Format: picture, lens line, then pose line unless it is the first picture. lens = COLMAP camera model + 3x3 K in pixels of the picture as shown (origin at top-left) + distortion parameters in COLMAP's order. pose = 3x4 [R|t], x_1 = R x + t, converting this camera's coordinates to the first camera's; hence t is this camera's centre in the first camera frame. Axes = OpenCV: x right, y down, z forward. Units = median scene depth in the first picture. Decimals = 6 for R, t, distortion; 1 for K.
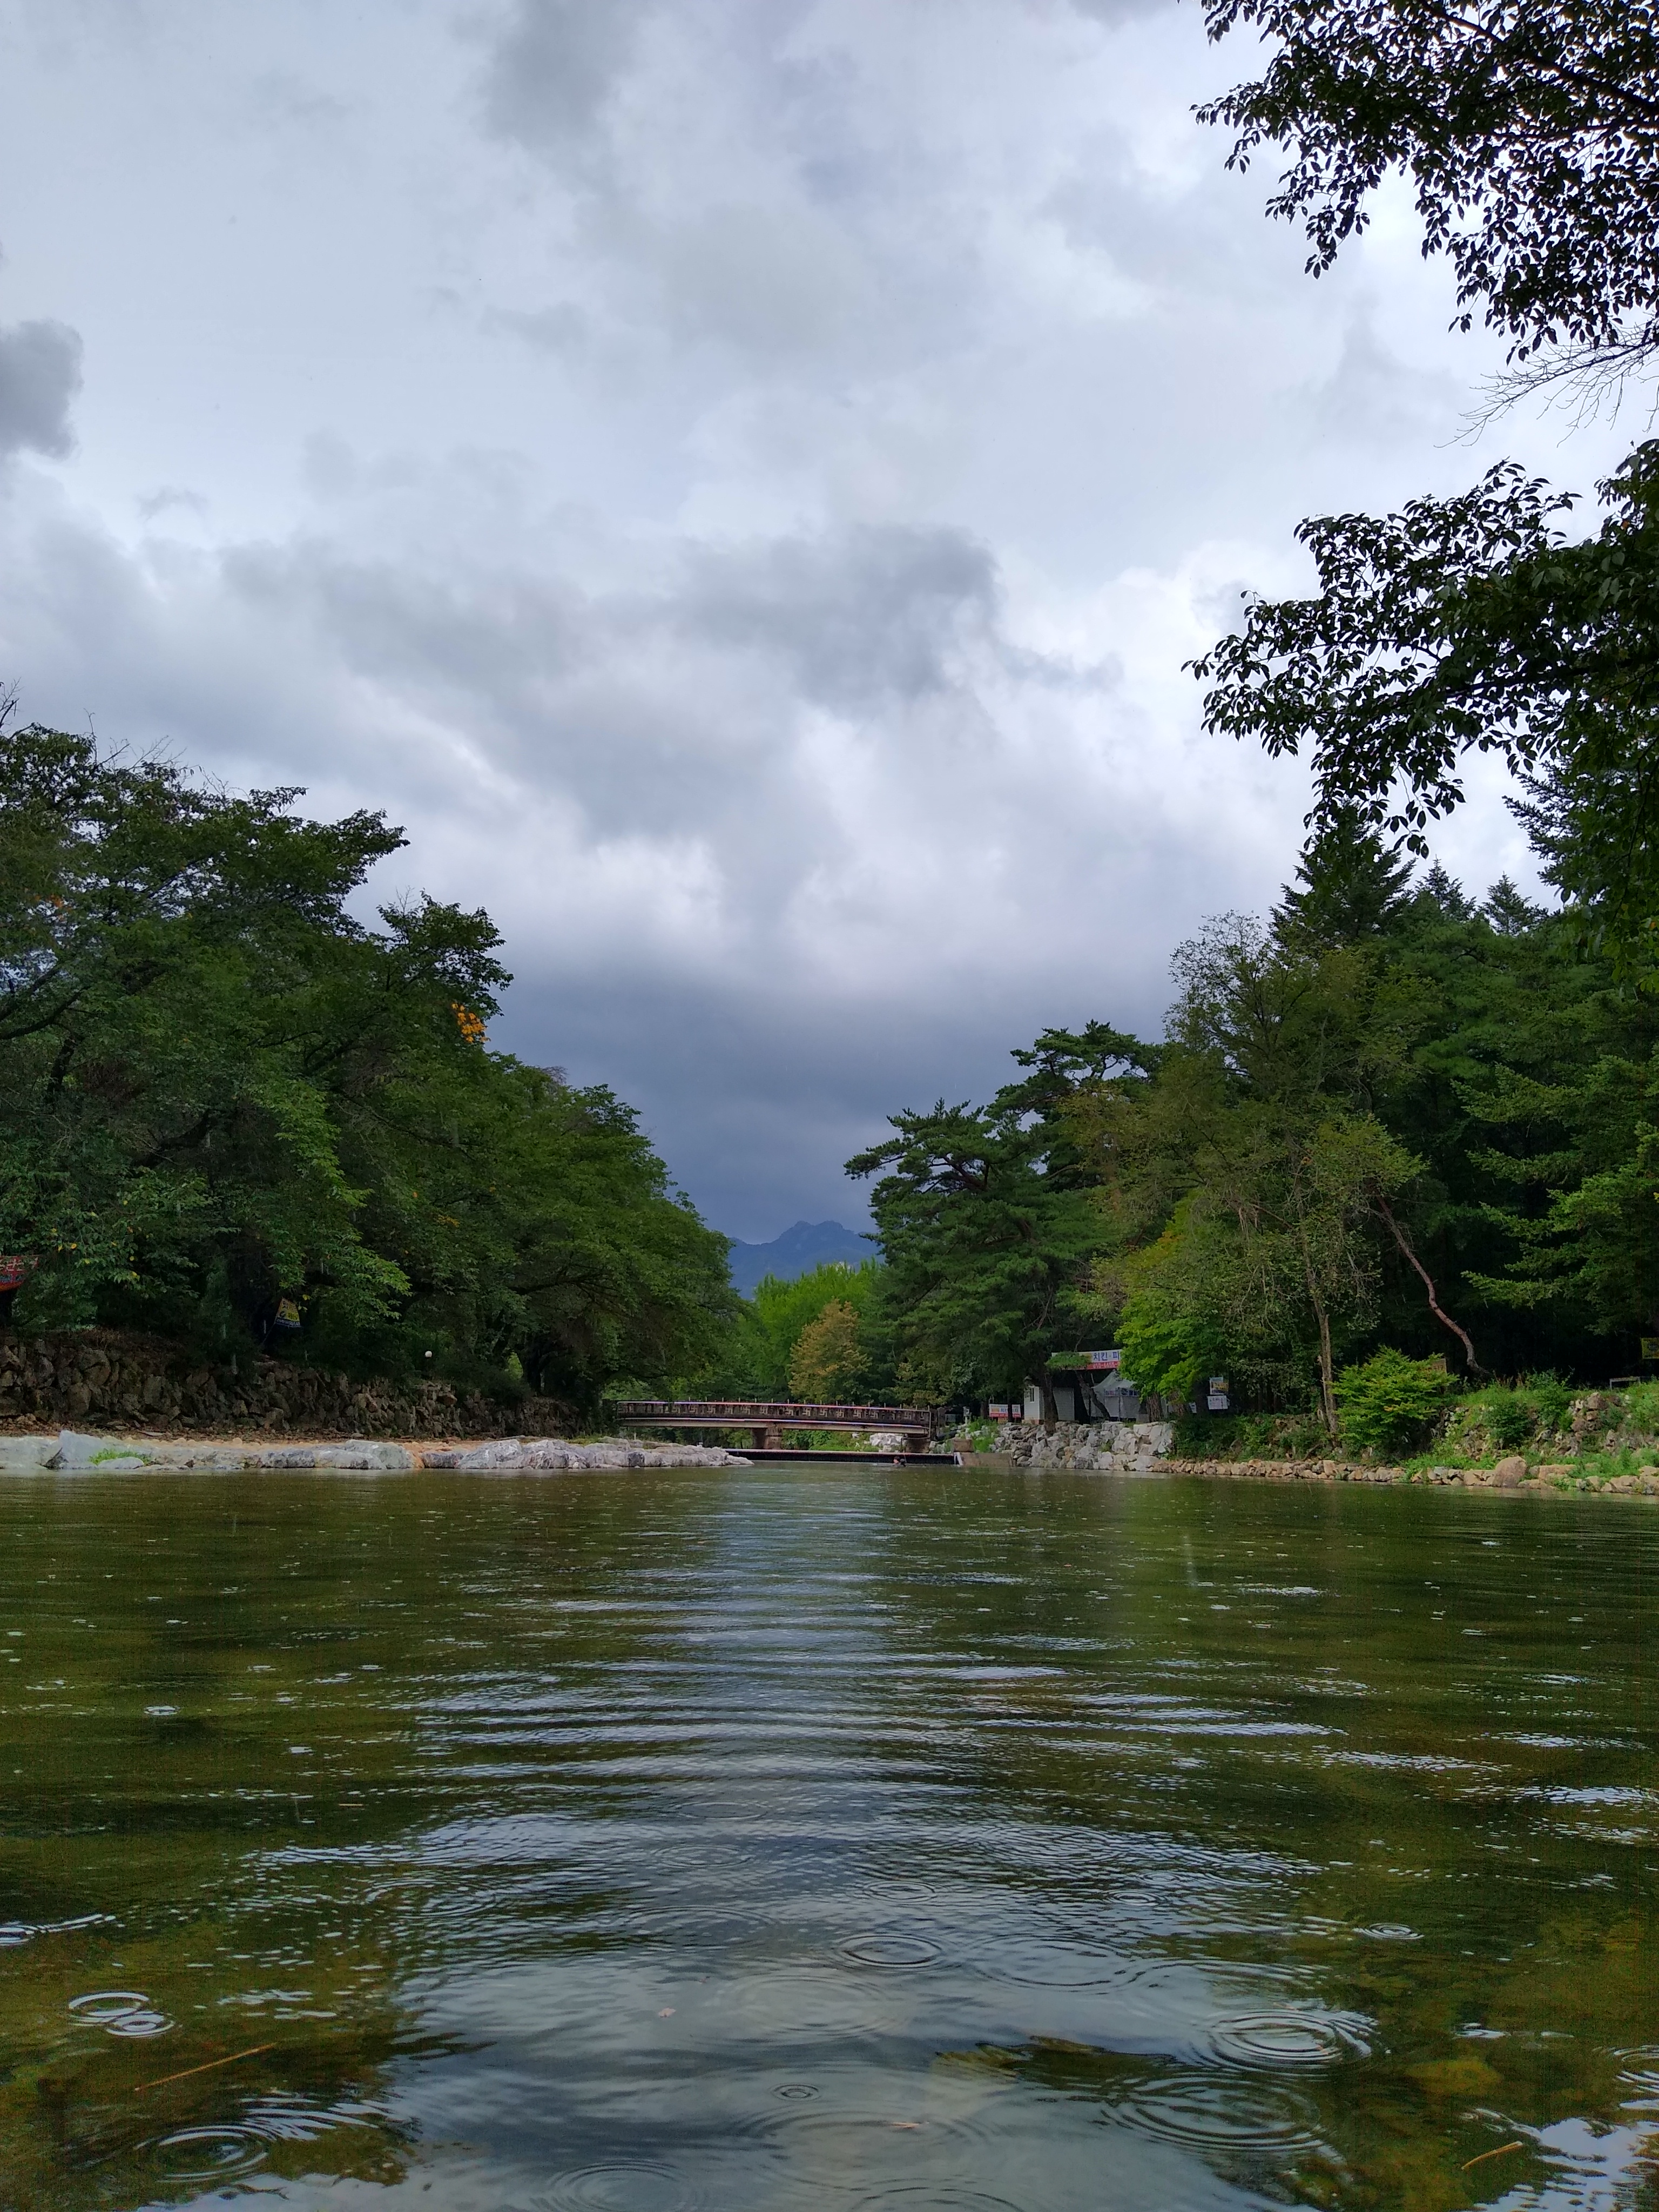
lens RADIAL K [[1738.3, 0, 832.3], [0, 1738.3, 1105.5], [0, 0, 1]] dist [0.026483, -0.012170]
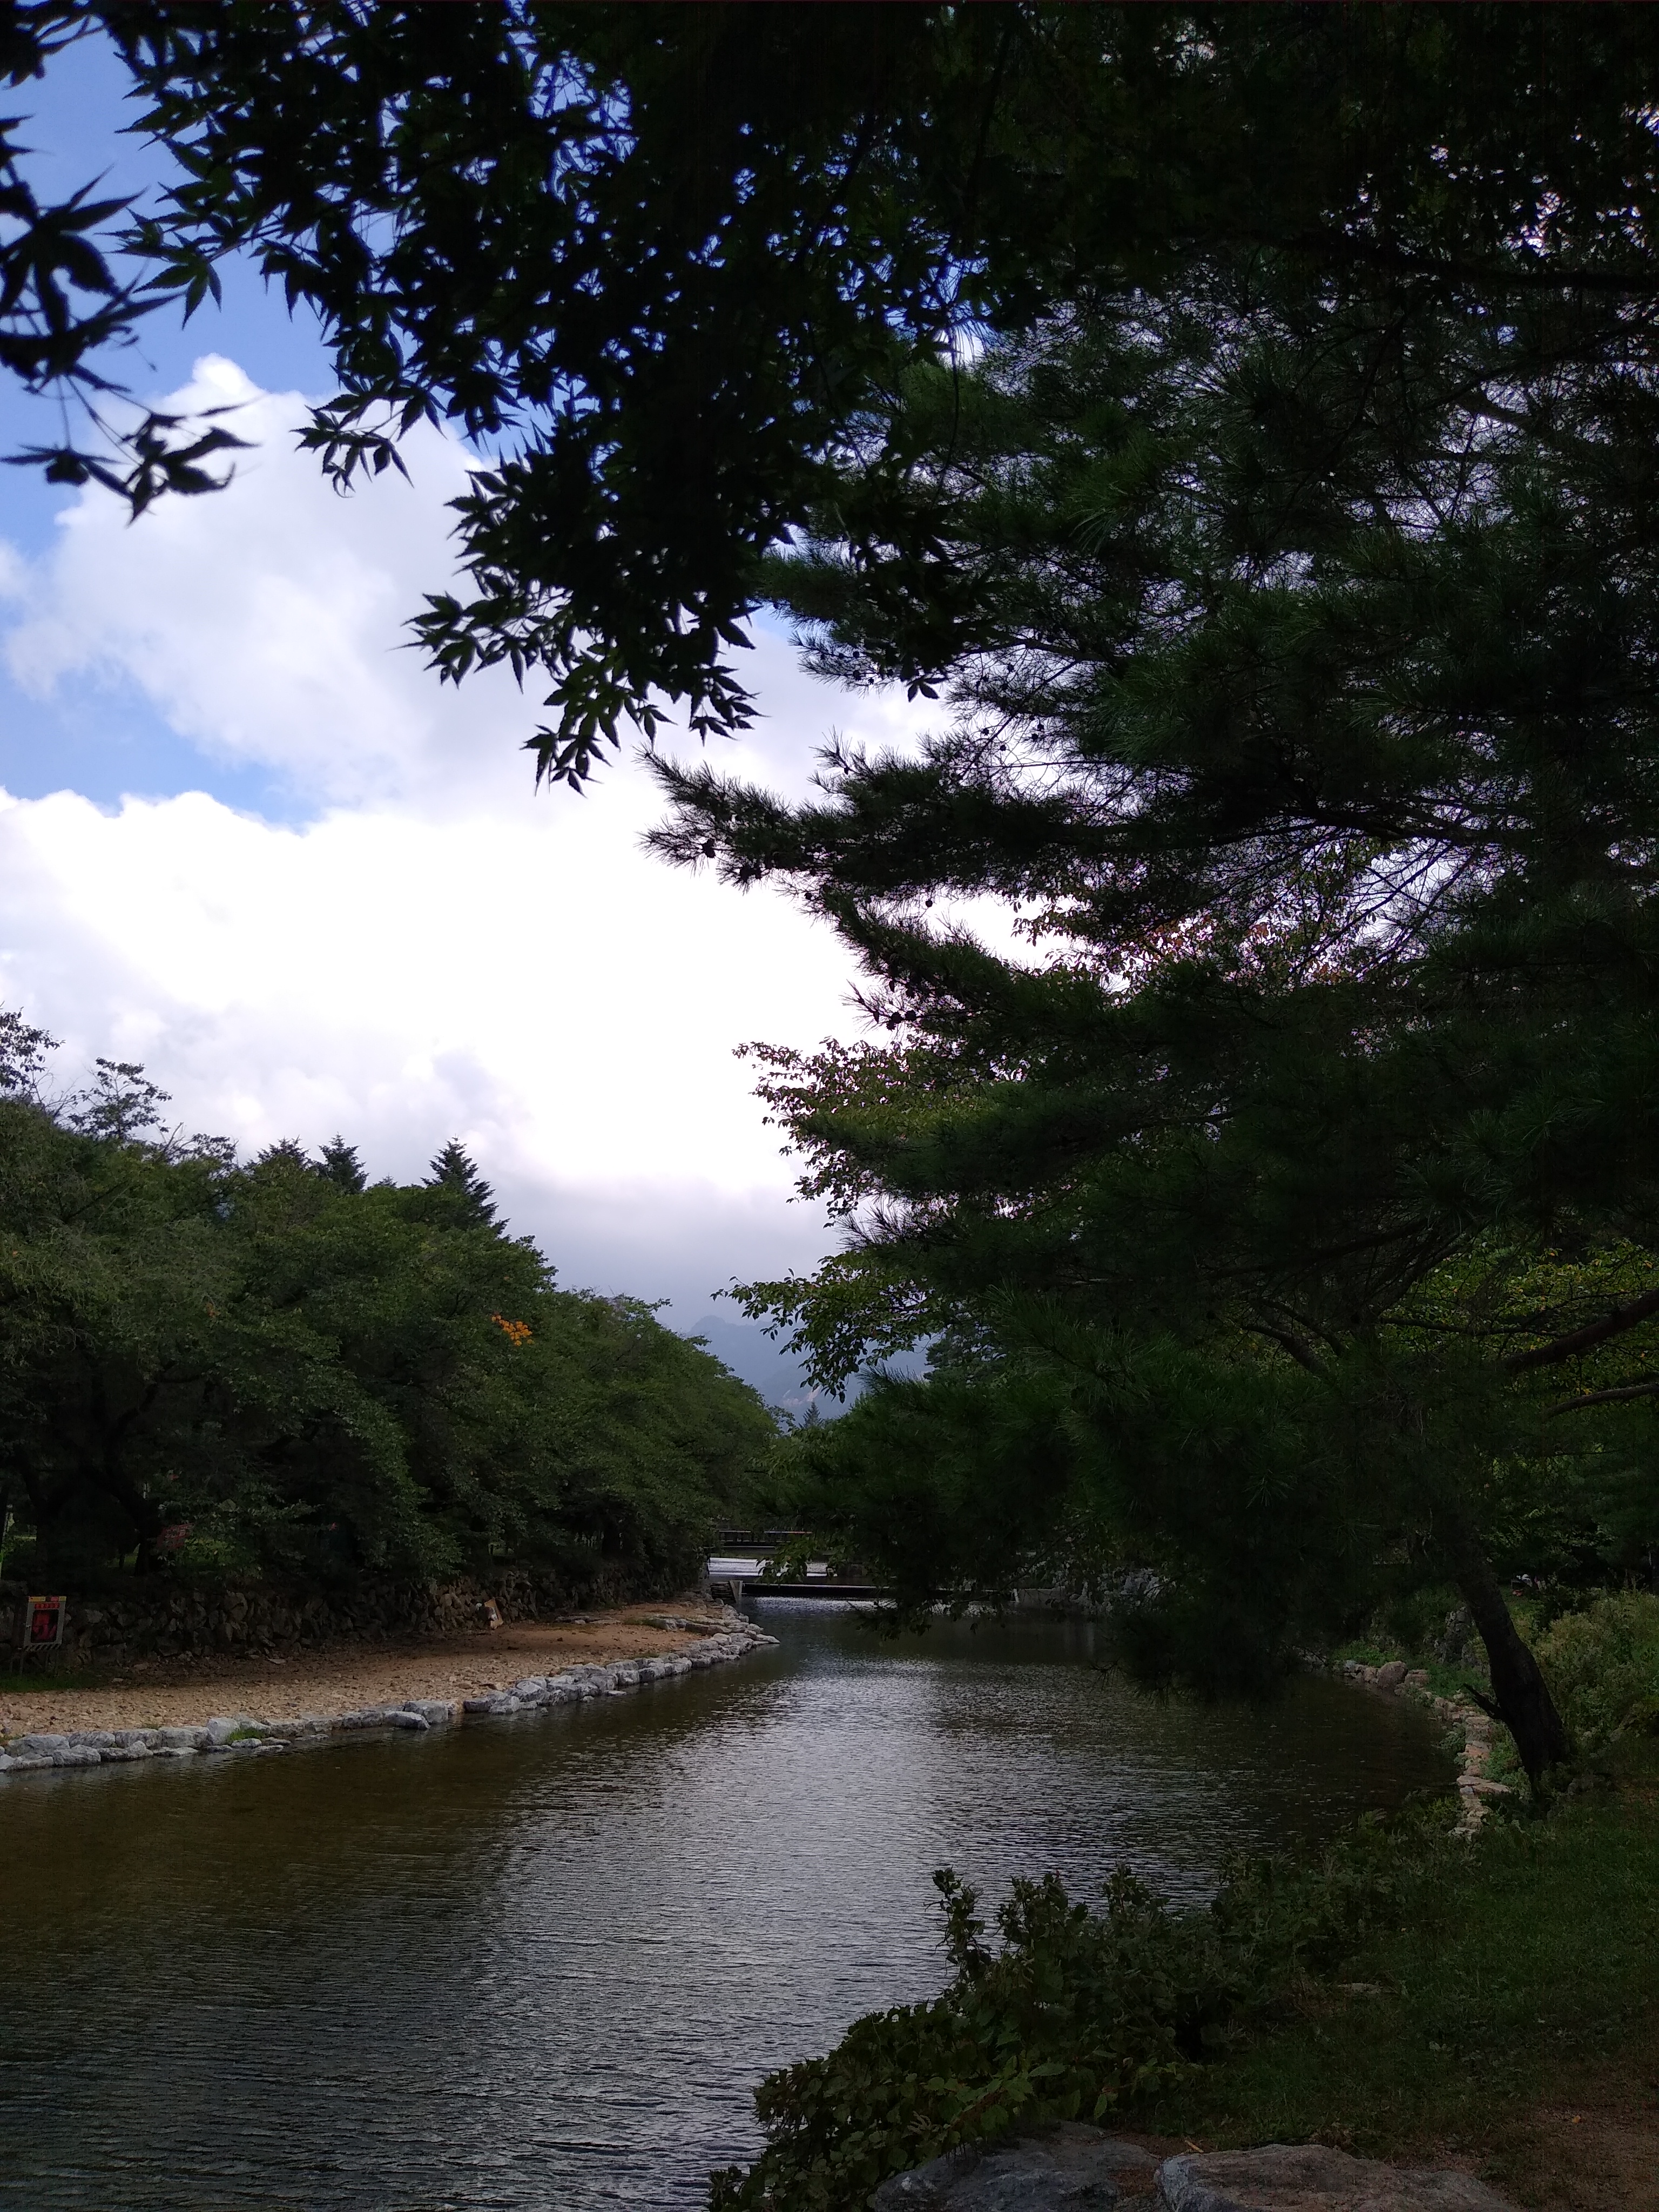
lens RADIAL K [[1738.3, 0, 826.7], [0, 1738.3, 1104.5], [0, 0, 1]] dist [0.026483, -0.012170]
pose [[0.996720, -0.014501, -0.079620, 0.115287], [0.011208, 0.999069, -0.041656, -0.145801], [0.080150, 0.040627, 0.995954, -0.254519]]
